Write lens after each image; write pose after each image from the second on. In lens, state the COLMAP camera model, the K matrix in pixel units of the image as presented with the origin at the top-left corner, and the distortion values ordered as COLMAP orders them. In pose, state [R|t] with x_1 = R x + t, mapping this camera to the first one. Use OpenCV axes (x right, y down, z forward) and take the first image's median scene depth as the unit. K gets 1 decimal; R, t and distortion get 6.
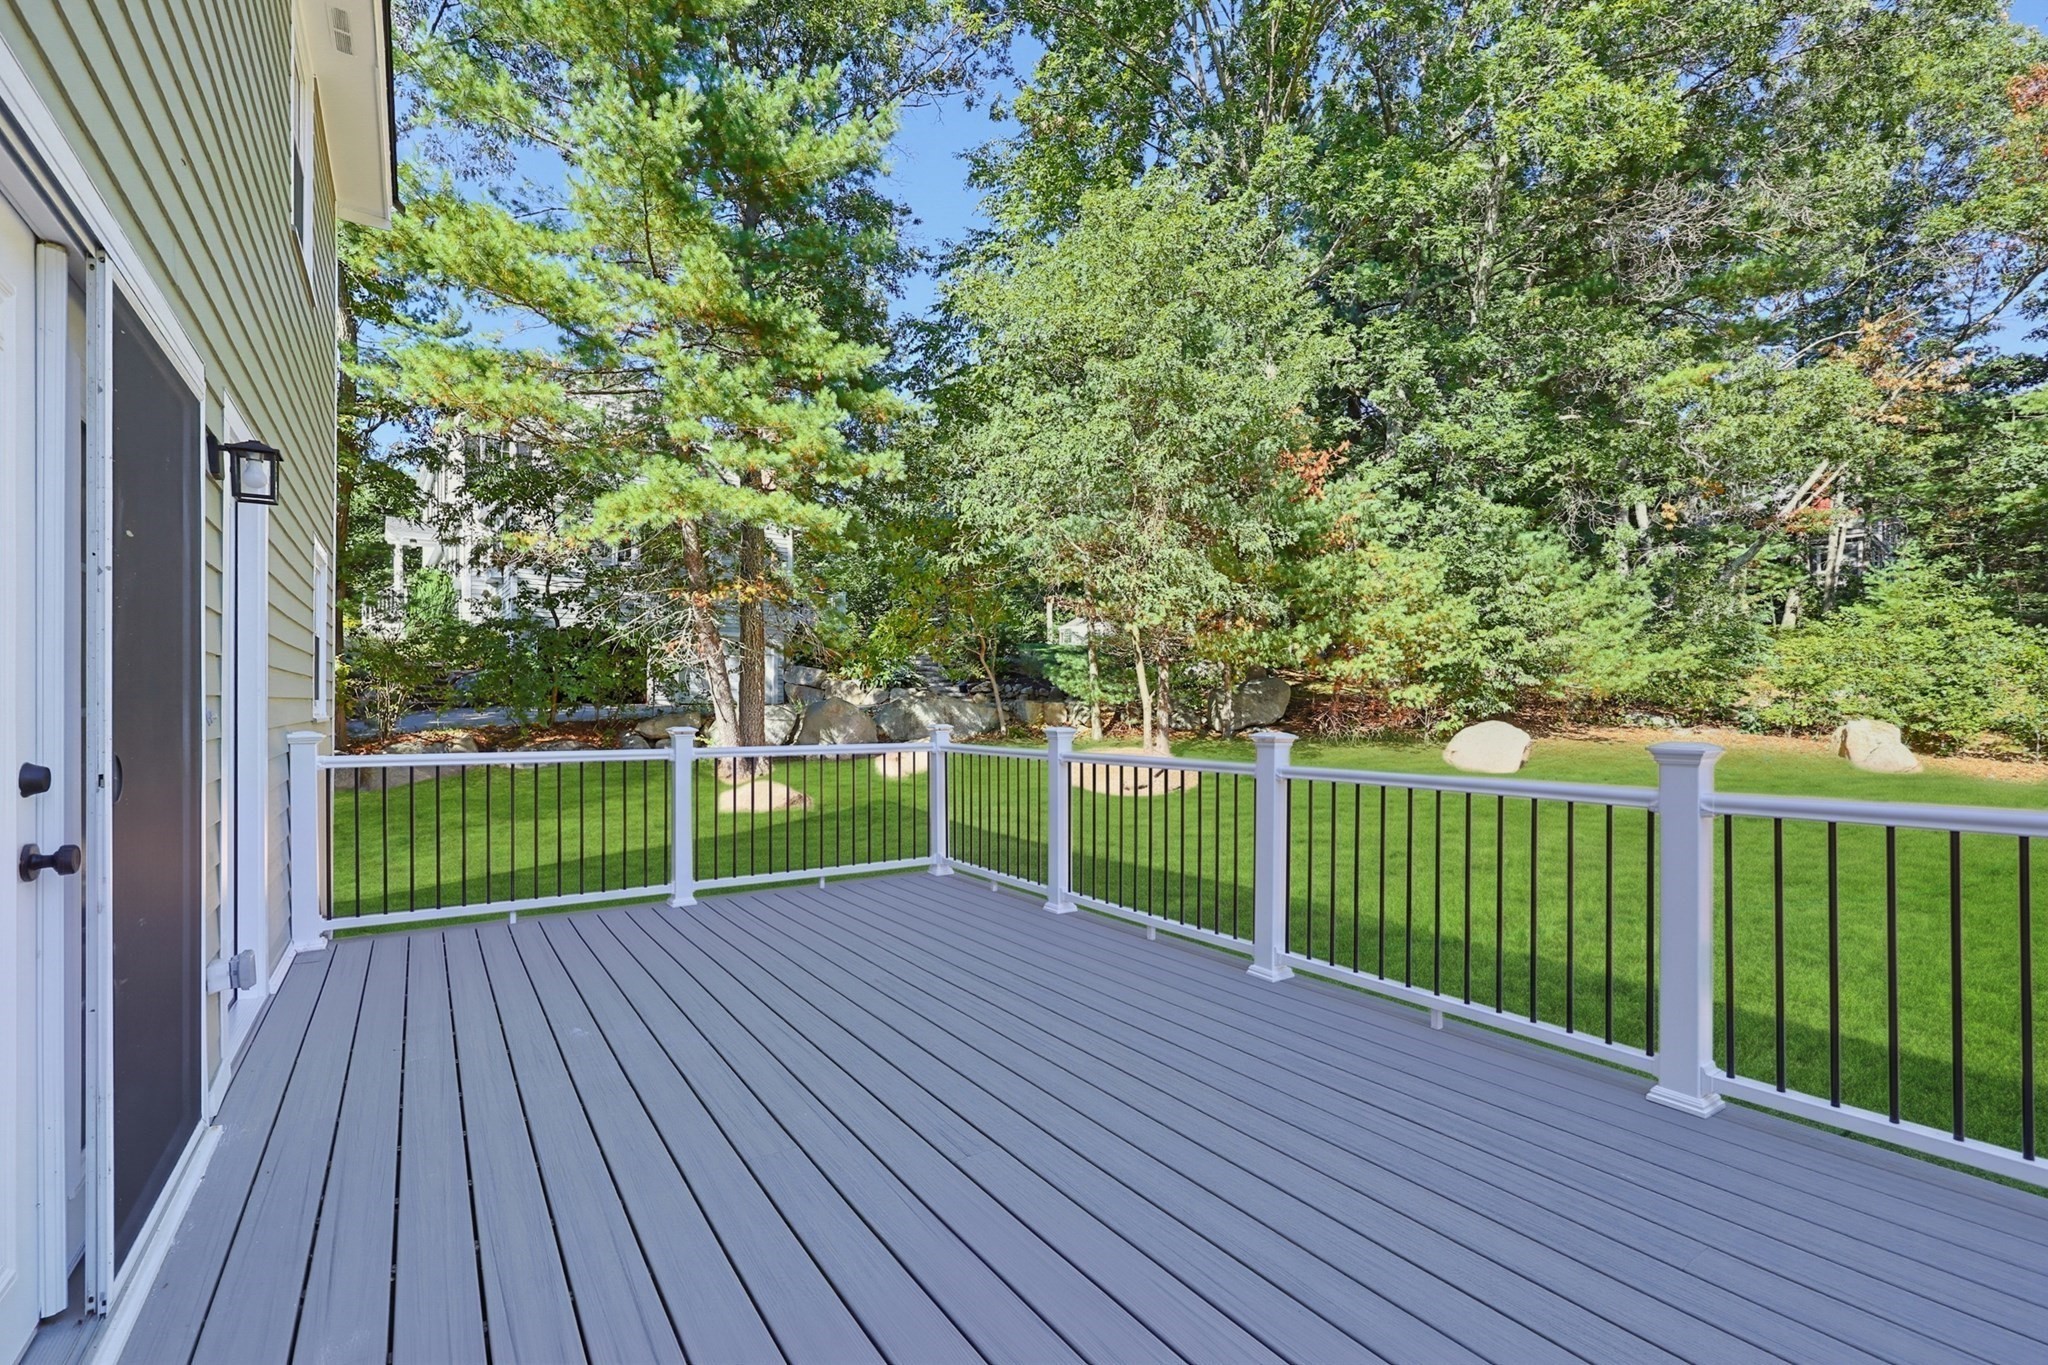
lens RADIAL K [[879.2, 0, 1022.4], [0, 879.2, 711.6], [0, 0, 1]] dist [0.000577, -0.000077]
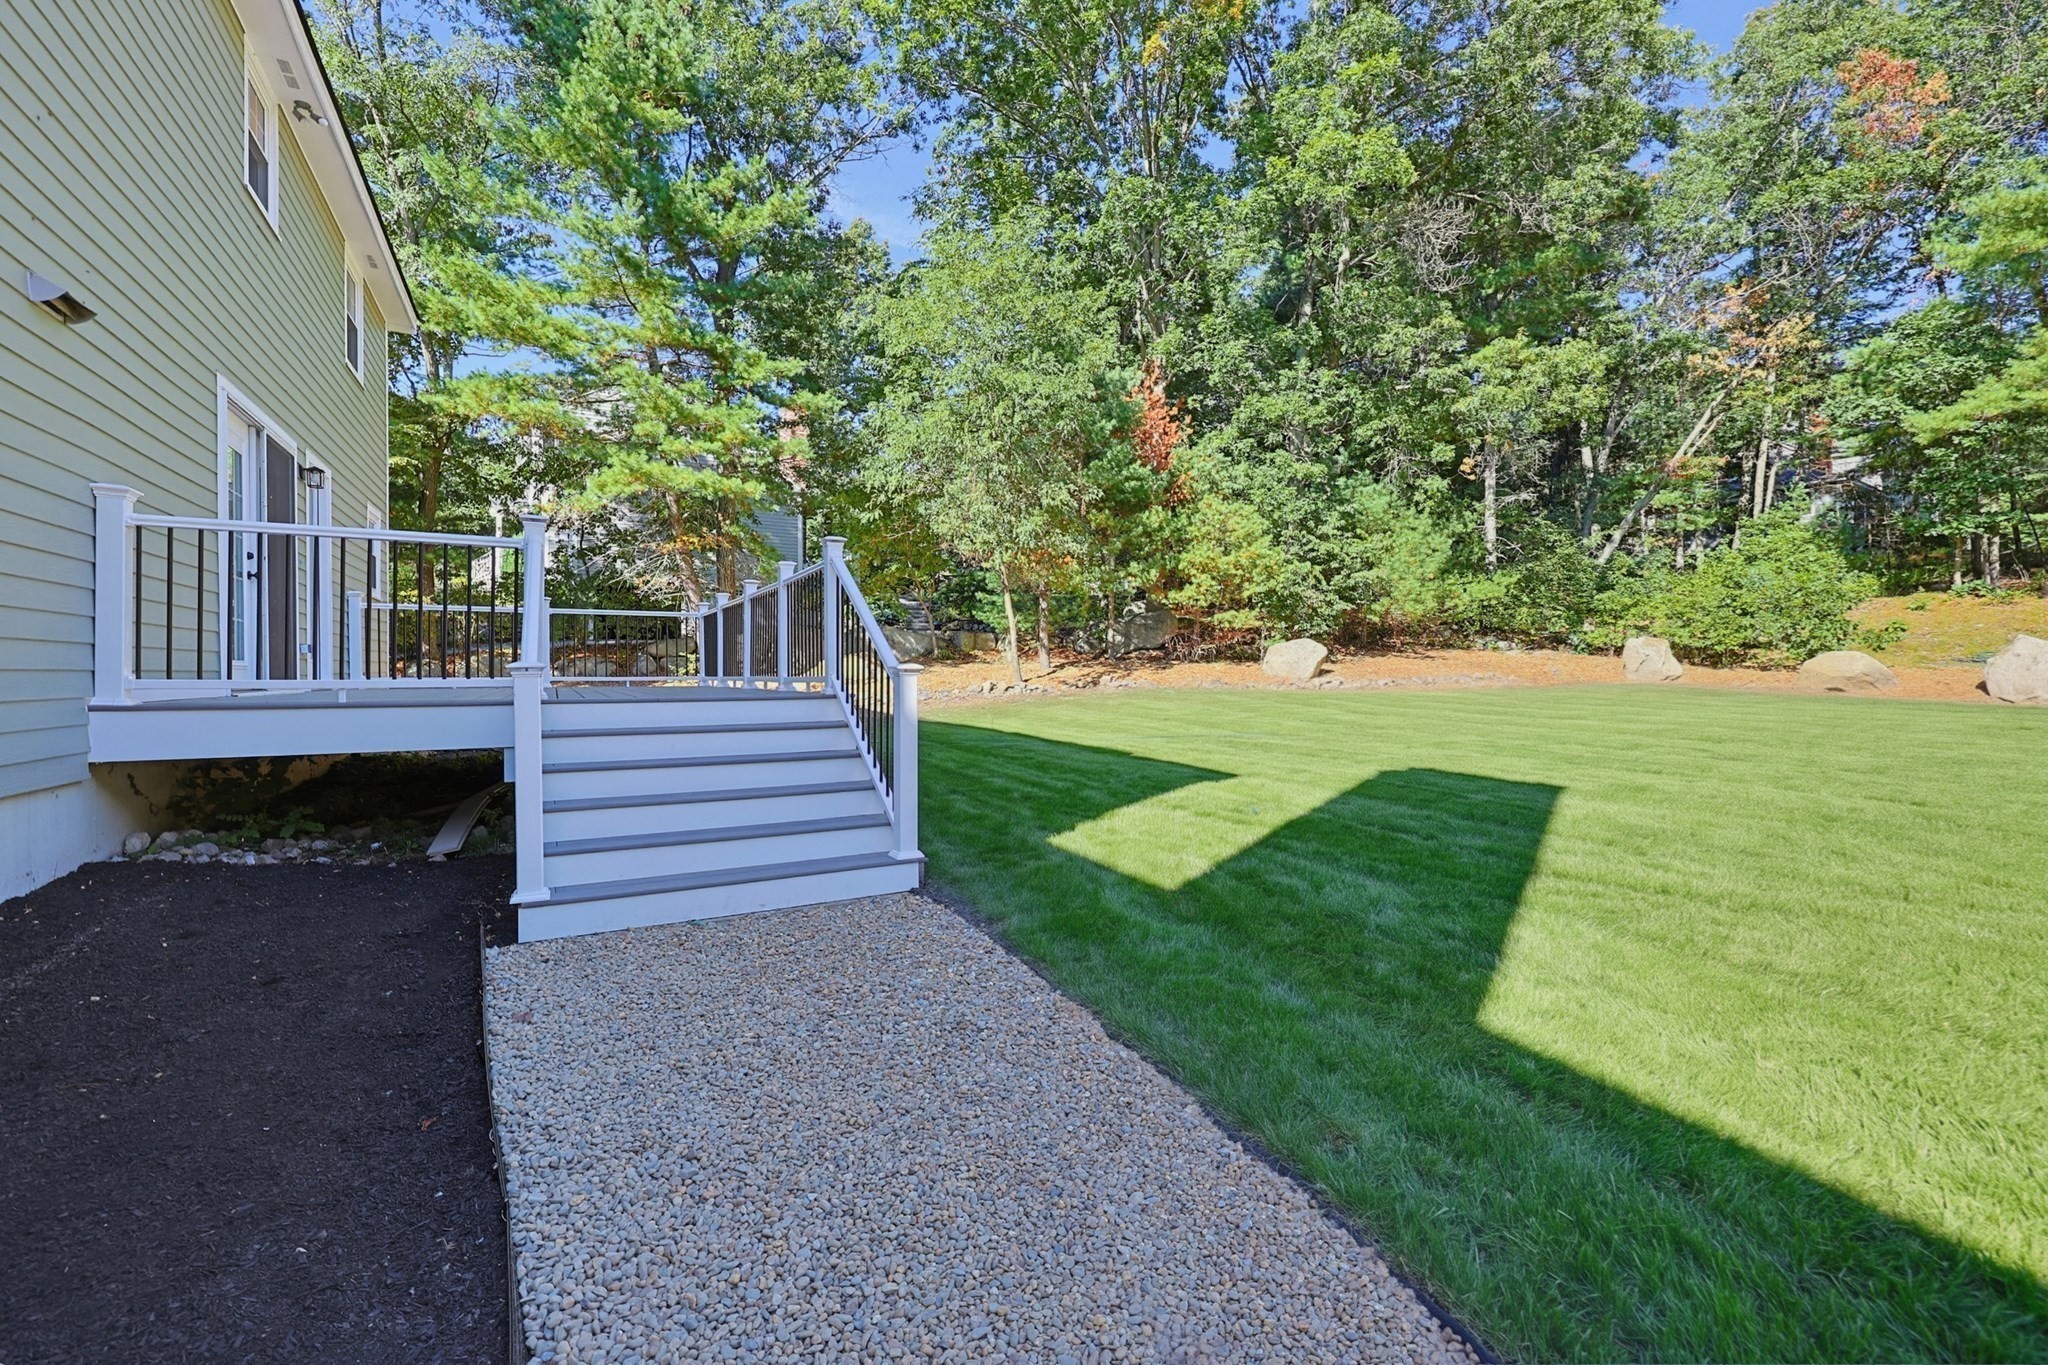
lens RADIAL K [[853.2, 0, 1024.0], [0, 853.2, 682.5], [0, 0, 1]] dist [0.001943, 0.000182]
pose [[0.995603, -0.003676, -0.093602, 0.260722], [0.004775, 0.999922, 0.011527, 0.058649], [0.093553, -0.011924, 0.995543, -0.242429]]
